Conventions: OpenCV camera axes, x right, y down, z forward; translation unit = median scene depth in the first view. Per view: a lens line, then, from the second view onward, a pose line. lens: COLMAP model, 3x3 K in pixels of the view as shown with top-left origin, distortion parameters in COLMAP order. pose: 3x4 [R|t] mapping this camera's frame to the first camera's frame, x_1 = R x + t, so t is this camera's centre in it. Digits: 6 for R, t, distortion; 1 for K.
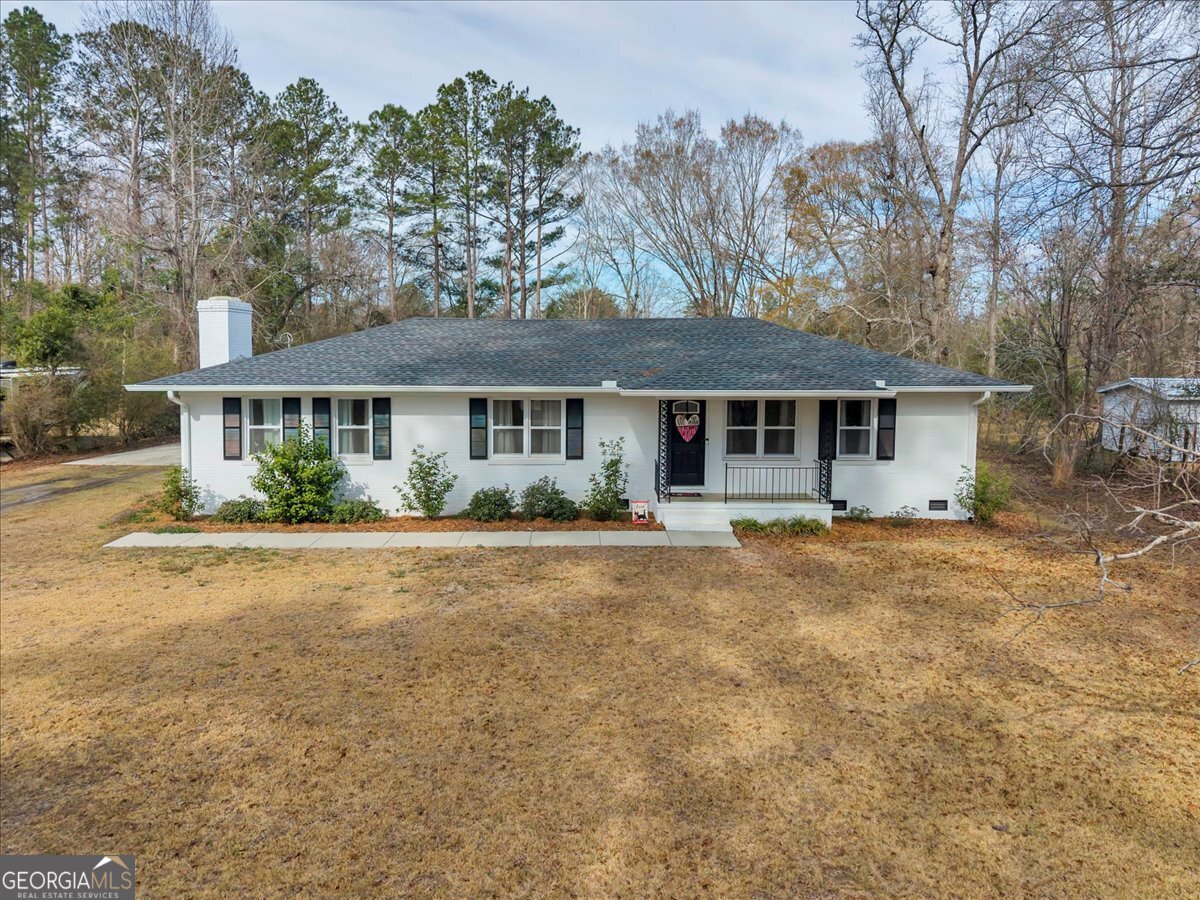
lens RADIAL K [[847.7, 0, 611.9], [0, 847.7, 425.4], [0, 0, 1]] dist [0.007921, -0.005266]
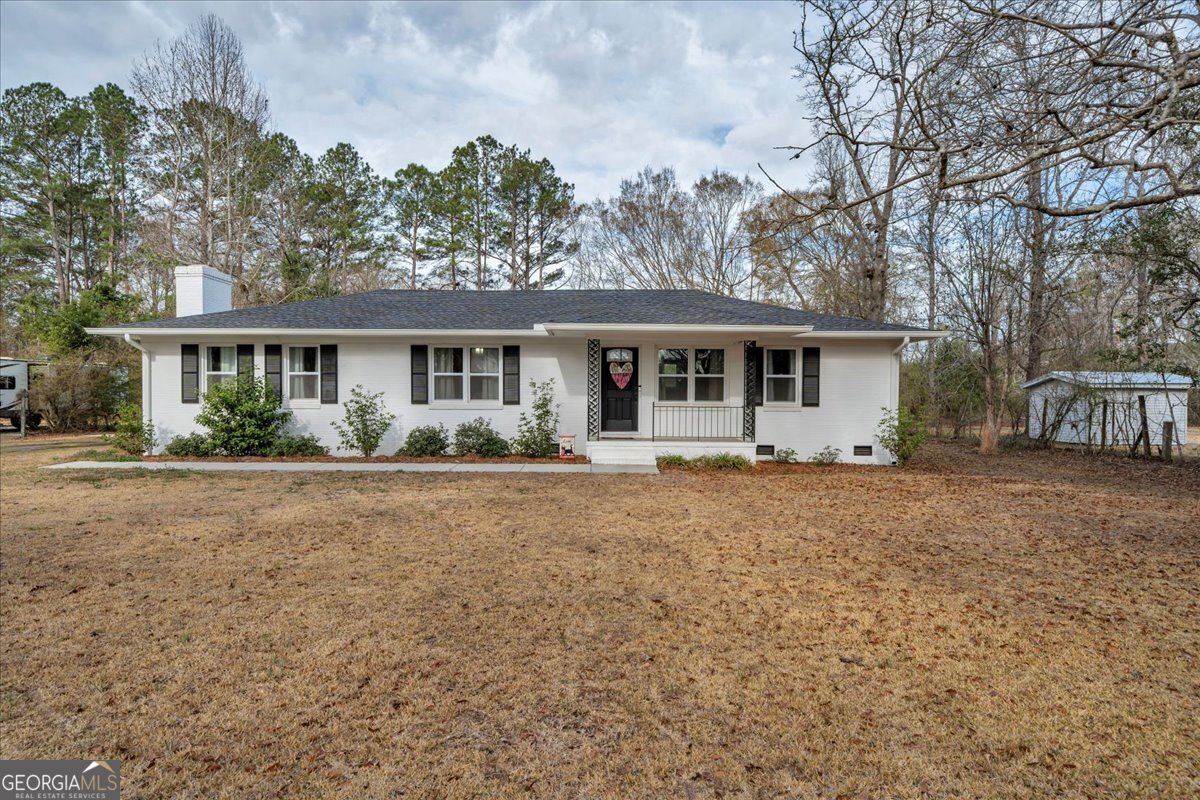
lens RADIAL K [[706.3, 0, 598.2], [0, 706.3, 420.5], [0, 0, 1]] dist [-0.002366, 0.002829]
pose [[0.999495, -0.003864, -0.031531, 0.051645], [0.002259, 0.998707, -0.050786, 0.059549], [0.031686, 0.050689, 0.998212, 0.072704]]
